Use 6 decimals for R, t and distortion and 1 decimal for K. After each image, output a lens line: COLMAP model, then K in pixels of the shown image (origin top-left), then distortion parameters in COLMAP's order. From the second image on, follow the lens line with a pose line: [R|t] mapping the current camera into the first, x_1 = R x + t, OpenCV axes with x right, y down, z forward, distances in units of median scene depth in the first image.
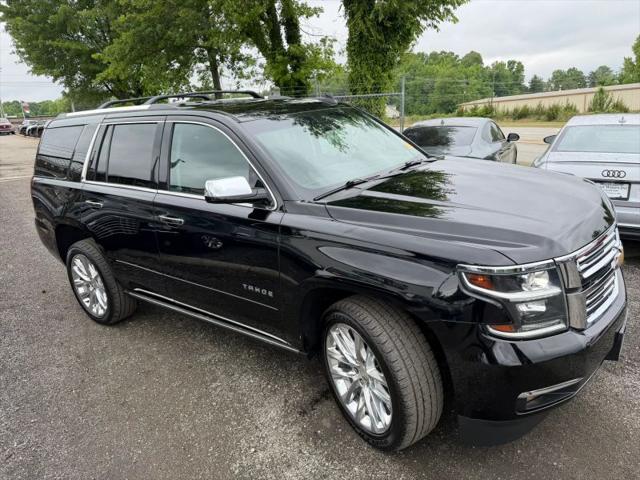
lens RADIAL K [[454.1, 0, 317.4], [0, 454.1, 235.2], [0, 0, 1]] dist [0.019539, -0.023829]
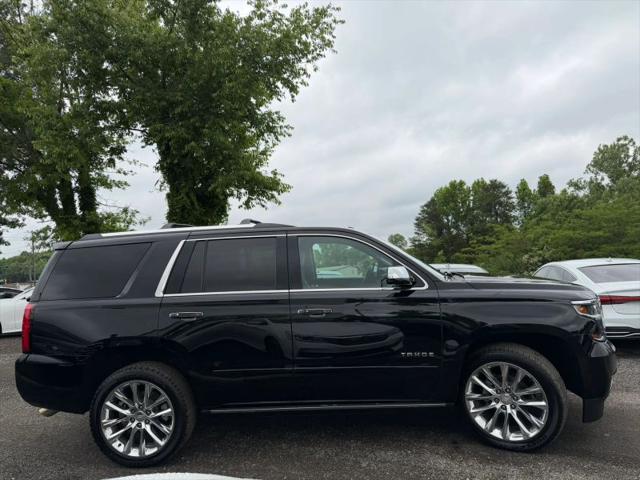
lens RADIAL K [[456.8, 0, 316.0], [0, 456.8, 245.0], [0, 0, 1]] dist [0.007489, -0.017767]
pose [[0.828591, 0.053791, 0.557264, -0.850383], [0.153549, 0.935370, -0.318598, 0.153805], [-0.538386, 0.349555, 0.766780, 0.050596]]
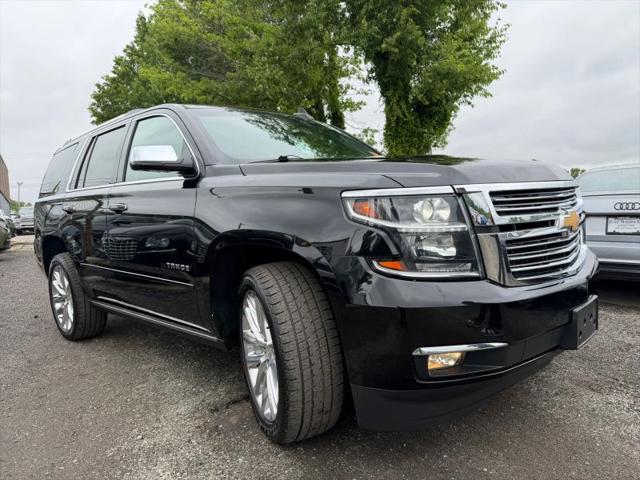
lens RADIAL K [[454.1, 0, 317.1], [0, 454.1, 242.7], [0, 0, 1]] dist [0.019539, -0.023829]
pose [[0.990596, 0.029895, -0.133514, 0.212904], [-0.056954, 0.977371, -0.203722, 0.192375], [0.124402, 0.209410, 0.969882, 0.090279]]
